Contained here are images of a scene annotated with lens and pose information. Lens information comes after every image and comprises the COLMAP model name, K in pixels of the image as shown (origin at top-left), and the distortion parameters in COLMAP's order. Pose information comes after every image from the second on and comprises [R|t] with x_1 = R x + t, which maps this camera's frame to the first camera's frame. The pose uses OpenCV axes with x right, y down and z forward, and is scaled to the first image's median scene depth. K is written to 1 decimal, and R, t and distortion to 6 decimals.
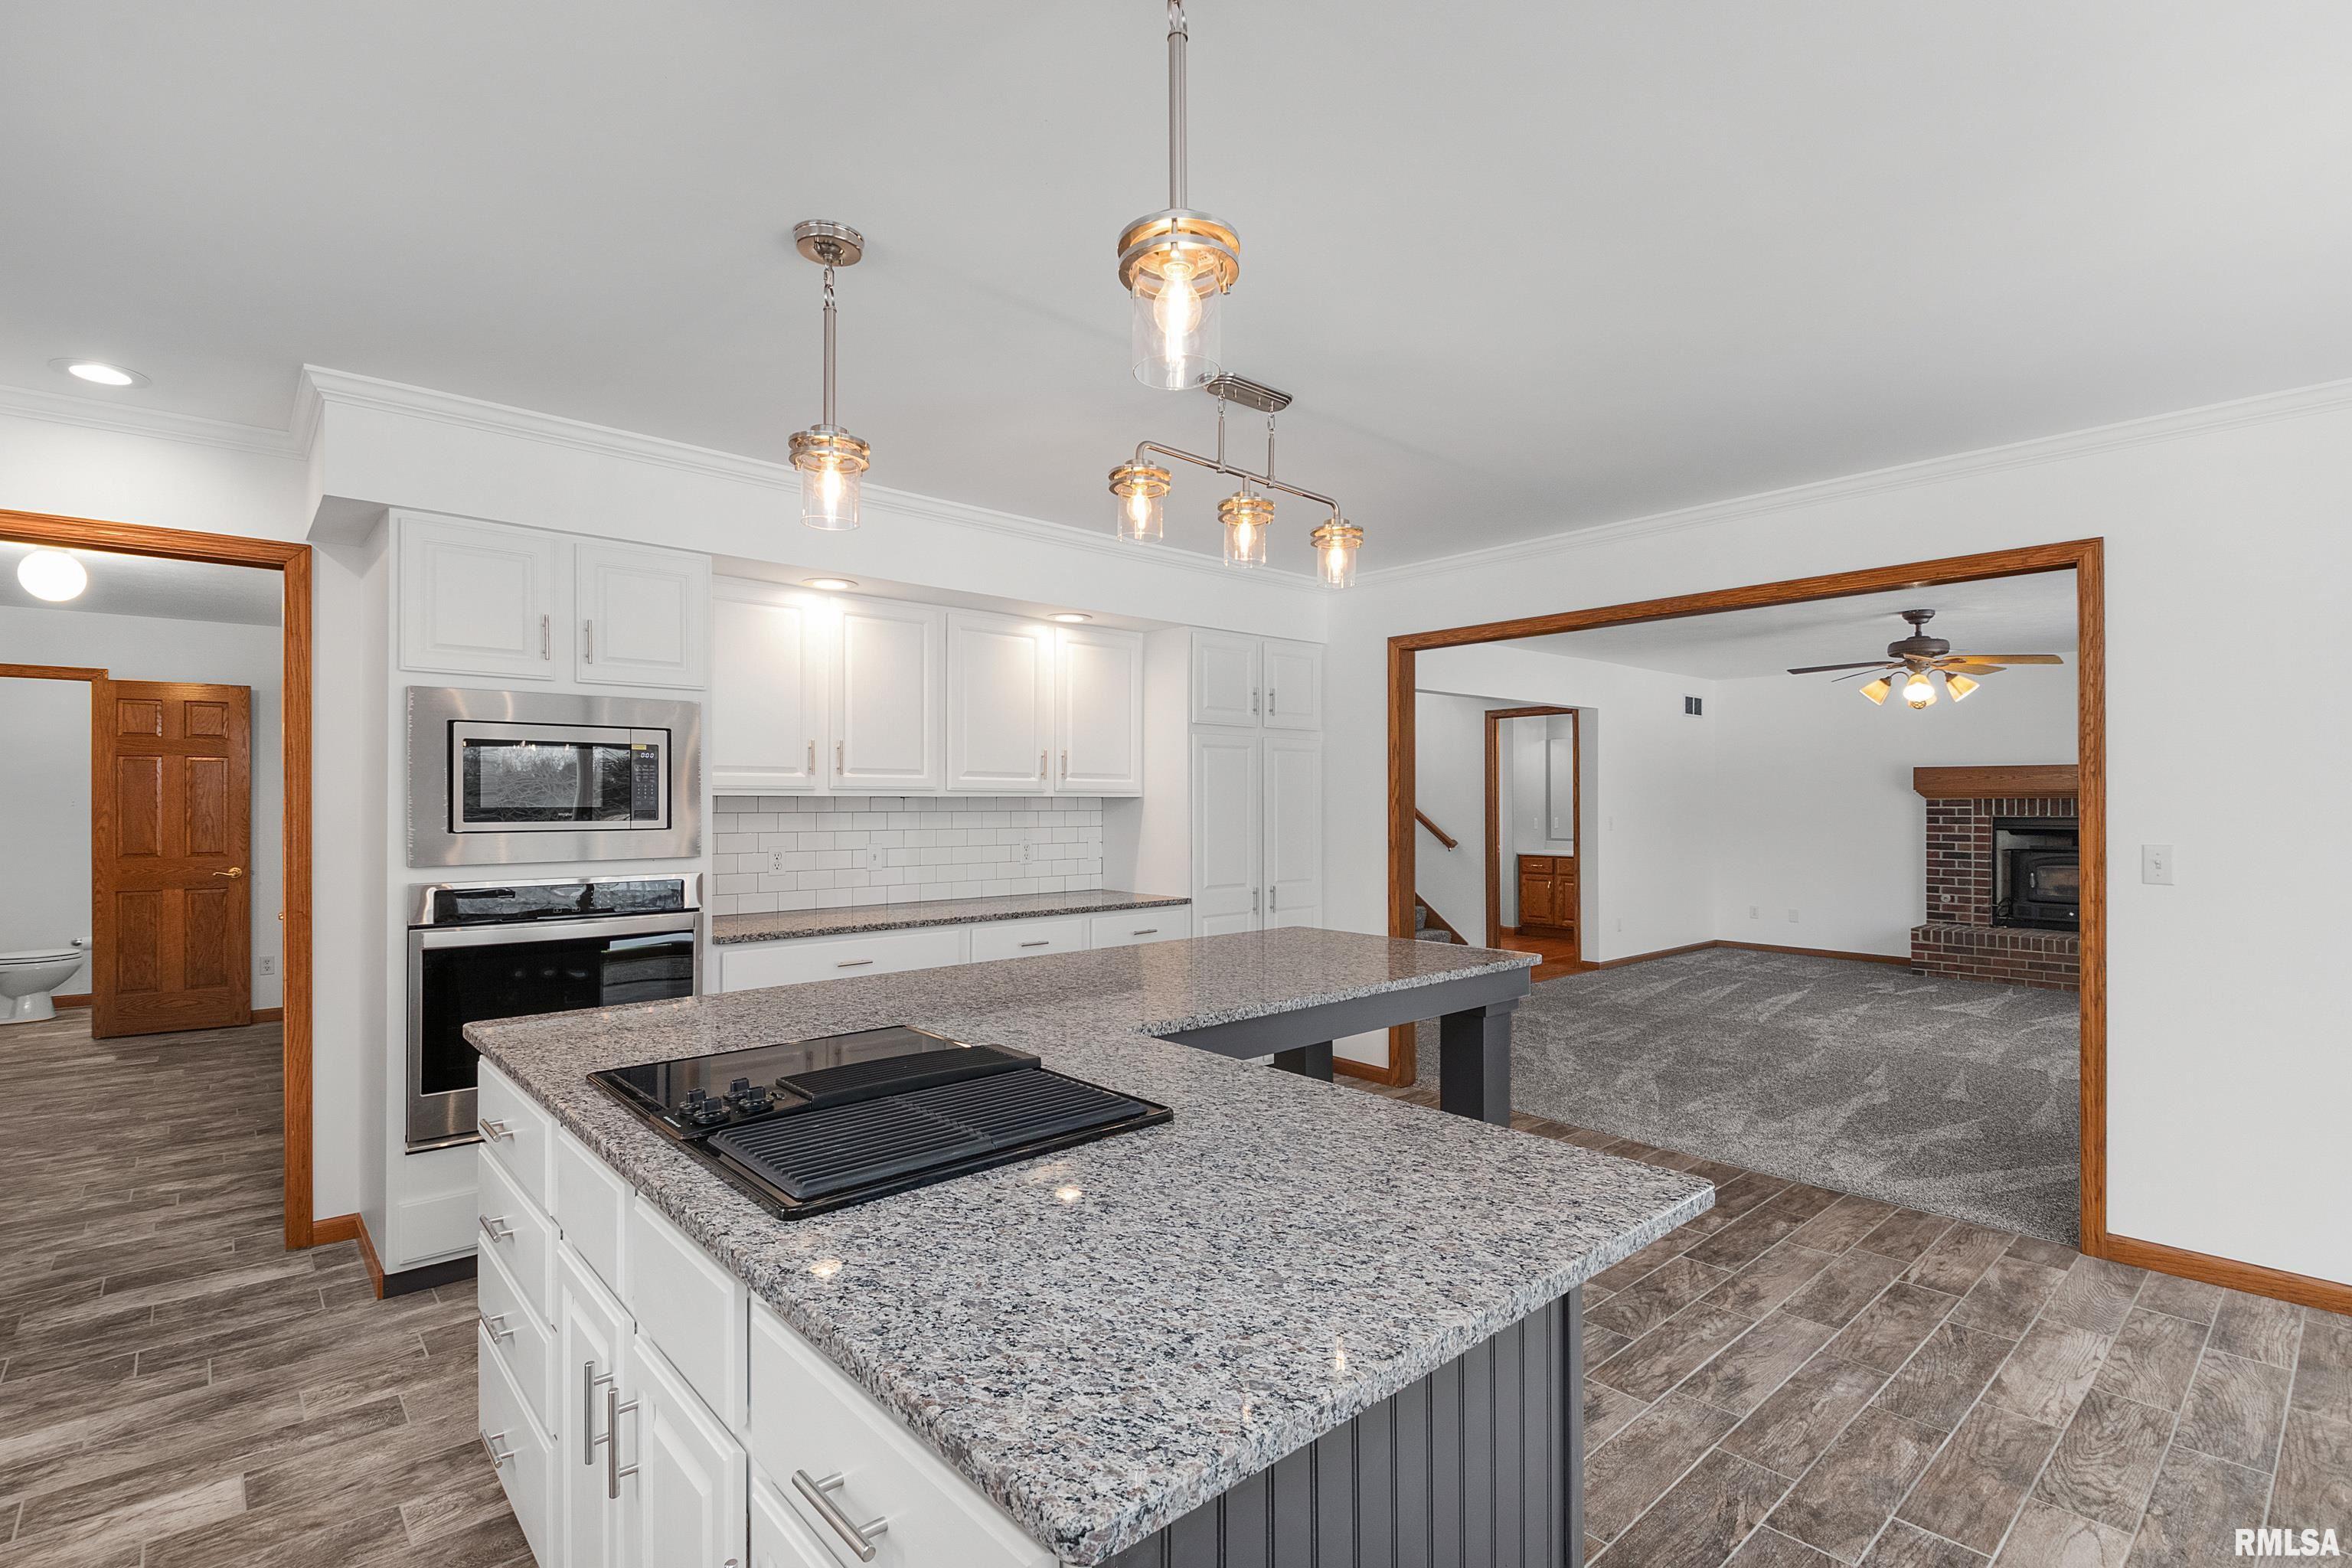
lens RADIAL K [[1085.3, 0, 1065.7], [0, 1085.3, 803.2], [0, 0, 1]] dist [0.026833, -0.011134]
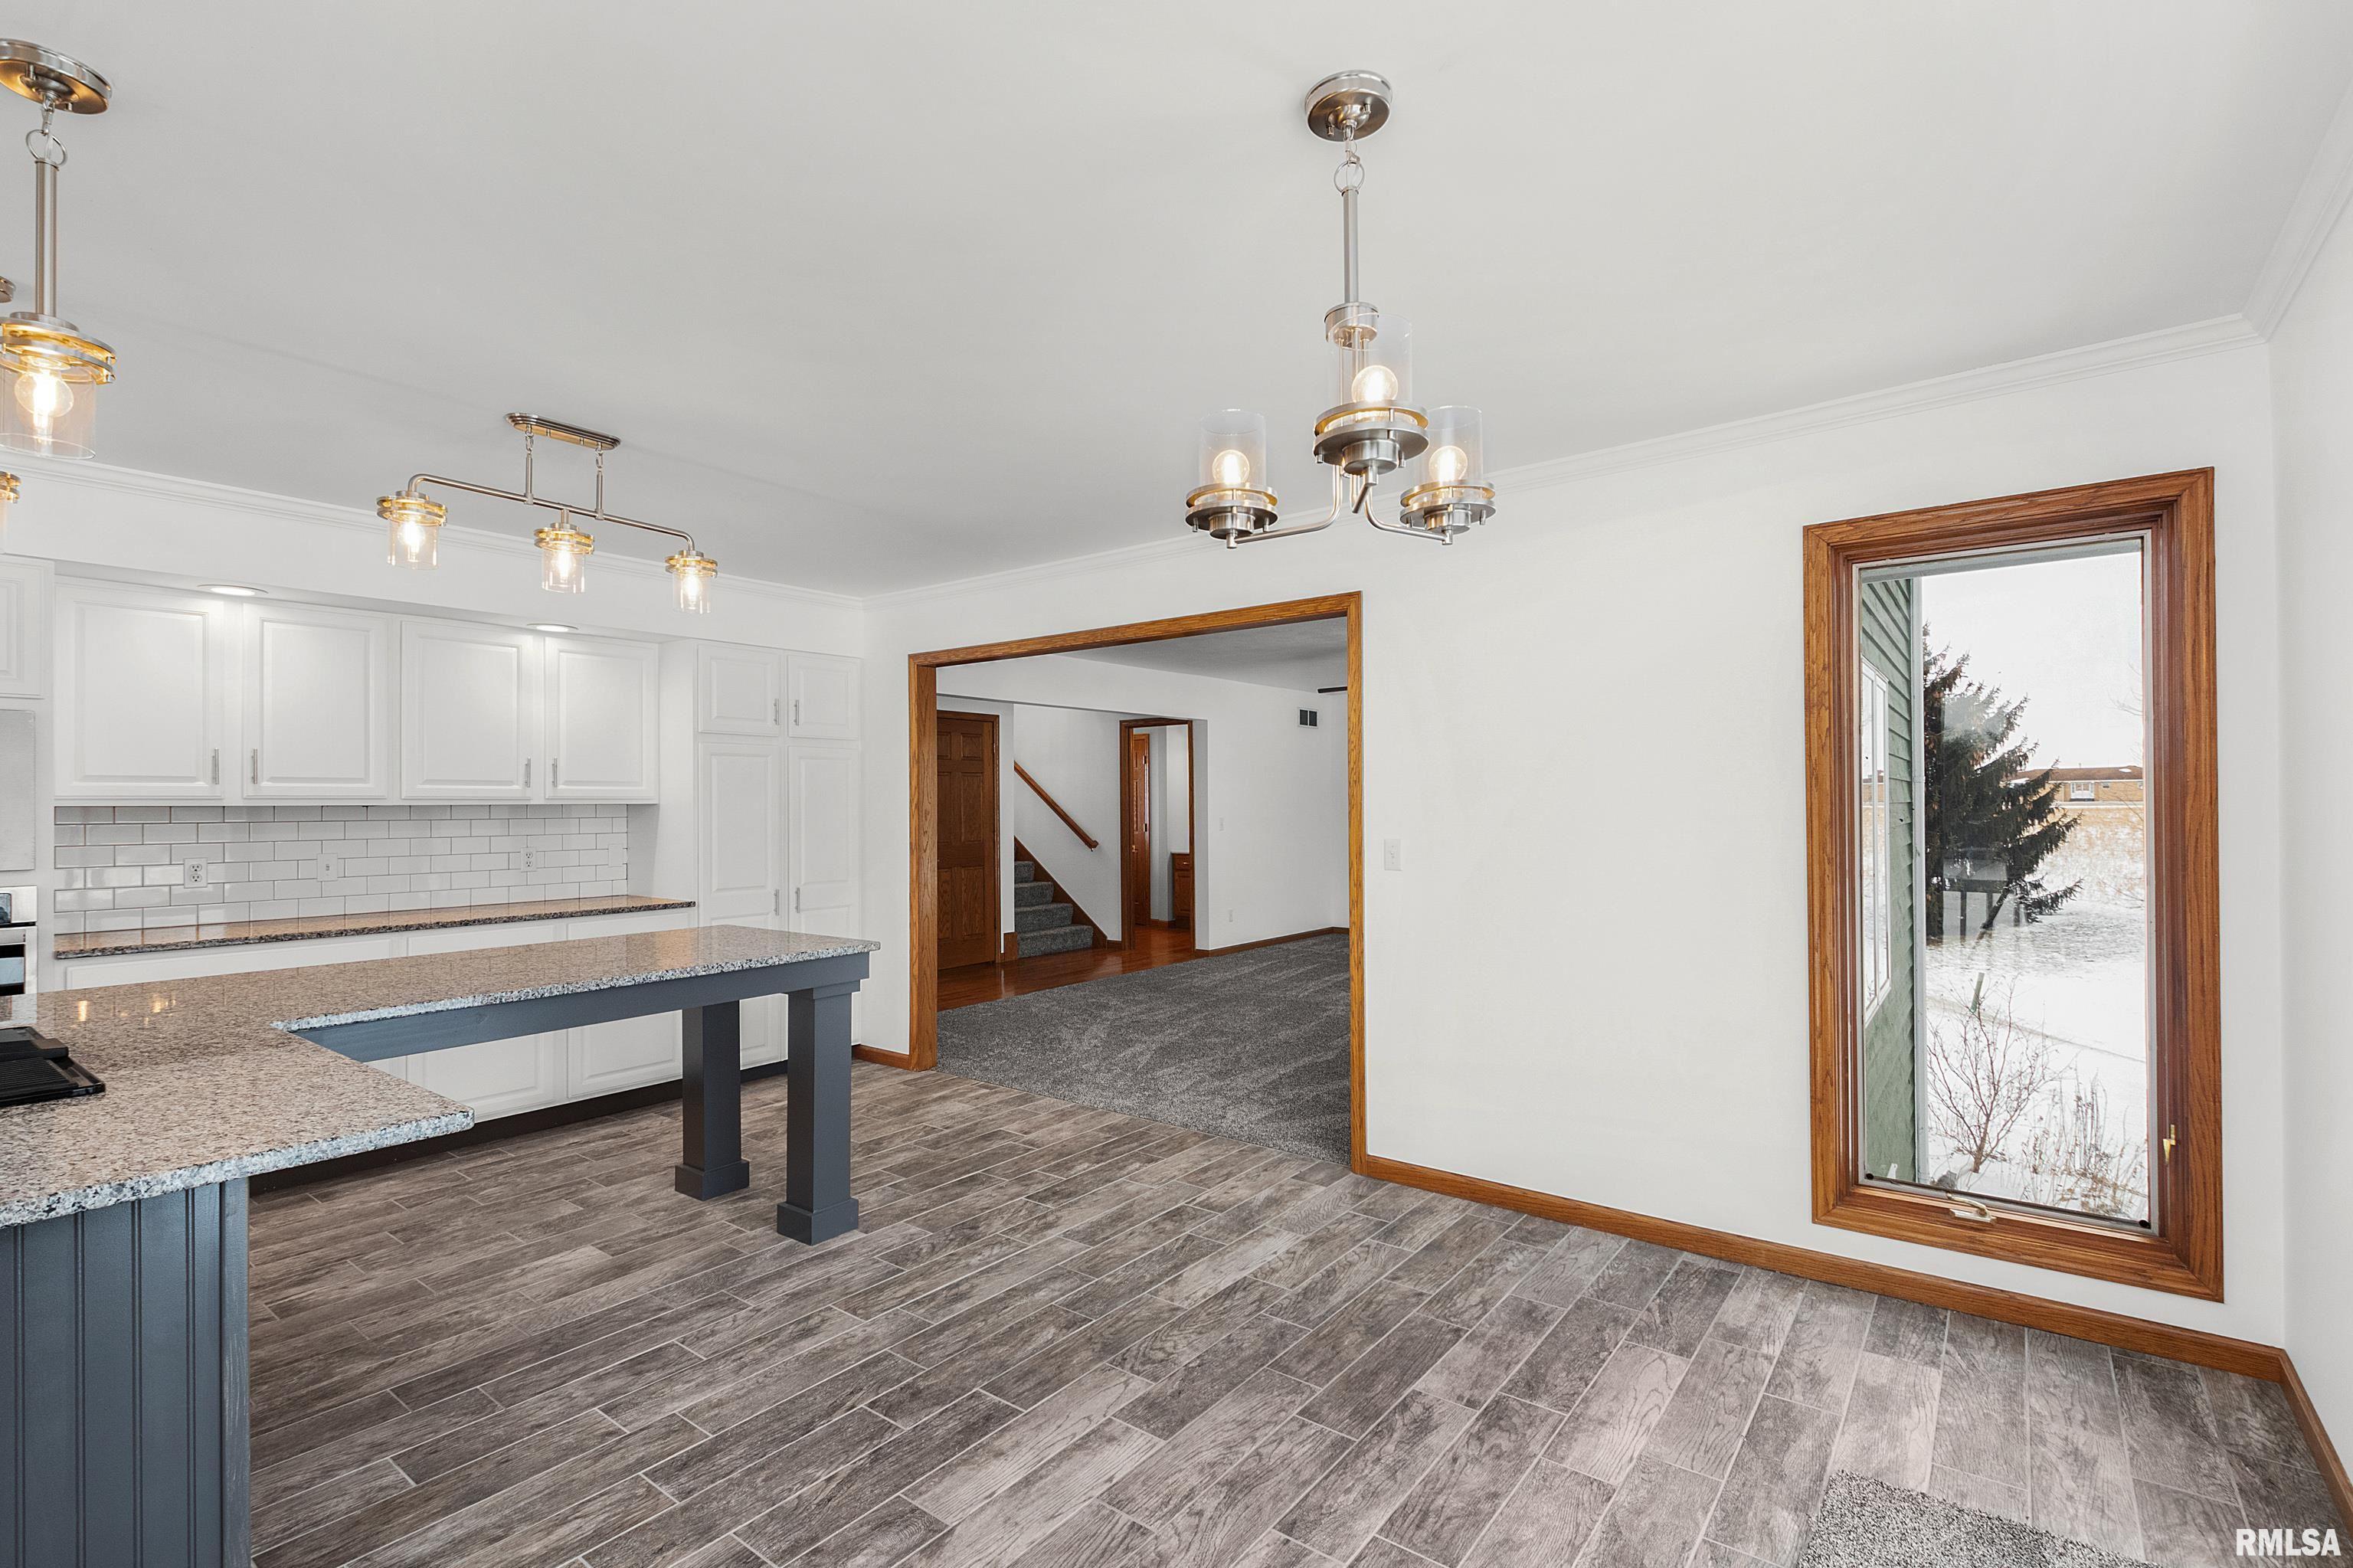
lens RADIAL K [[1085.8, 0, 1070.6], [0, 1085.8, 811.2], [0, 0, 1]] dist [0.026833, -0.011134]
pose [[0.982651, -0.006918, 0.185334, 0.311669], [0.005941, 0.999965, 0.005826, -0.002785], [-0.185368, -0.004624, 0.982658, -0.109635]]
